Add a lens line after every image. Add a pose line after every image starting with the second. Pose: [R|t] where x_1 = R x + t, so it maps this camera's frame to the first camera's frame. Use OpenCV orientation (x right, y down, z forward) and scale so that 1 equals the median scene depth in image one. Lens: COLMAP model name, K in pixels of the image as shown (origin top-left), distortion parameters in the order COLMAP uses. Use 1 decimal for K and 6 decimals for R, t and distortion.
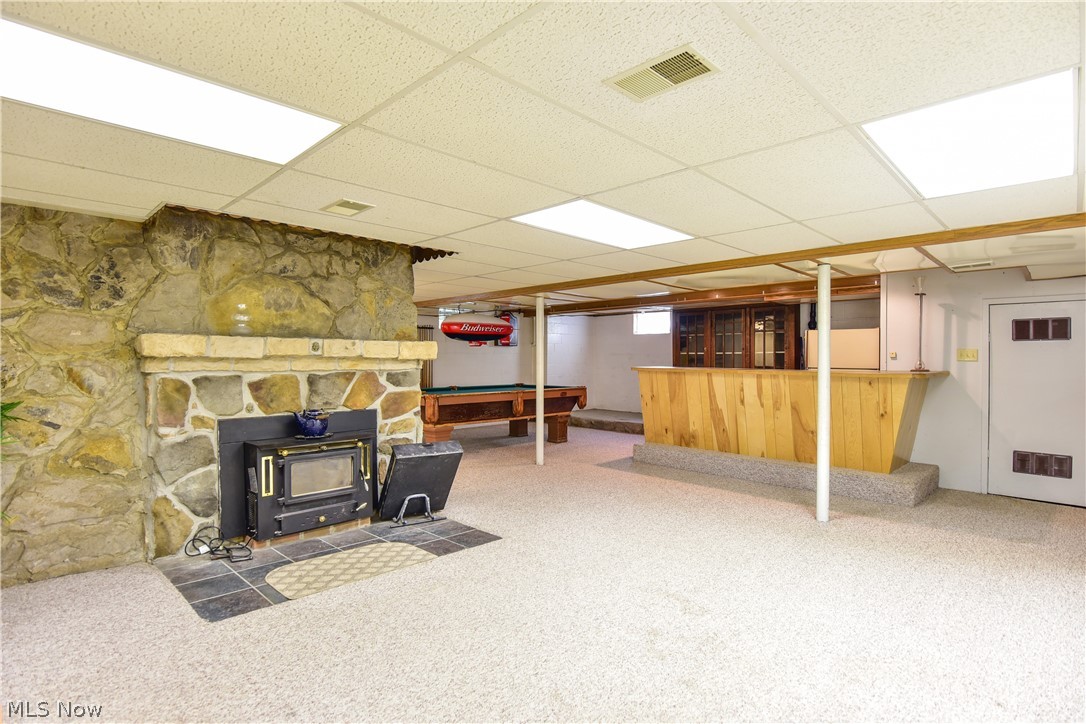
lens RADIAL K [[542.5, 0, 546.5], [0, 542.5, 363.5], [0, 0, 1]] dist [-0.019682, -0.000724]
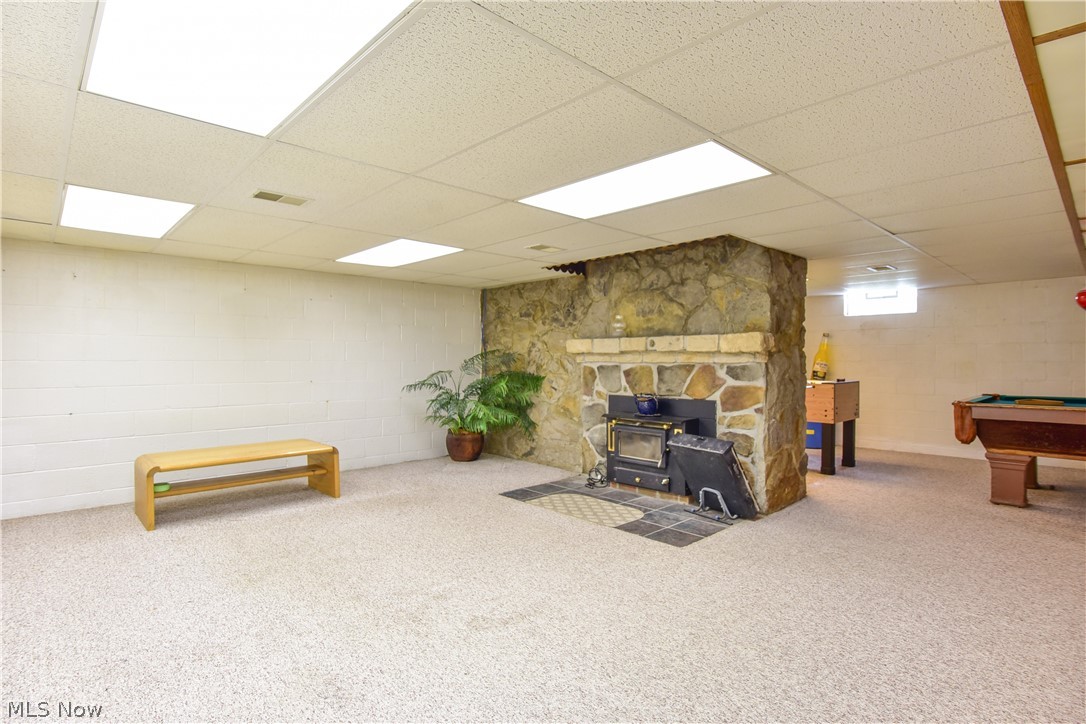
lens RADIAL K [[542.5, 0, 546.0], [0, 542.5, 362.8], [0, 0, 1]] dist [-0.019682, -0.000724]
pose [[-0.022584, 0.005394, -0.999730, 0.855073], [-0.002904, 0.999981, 0.005461, 0.007727], [0.999741, 0.003027, -0.022567, 0.815173]]
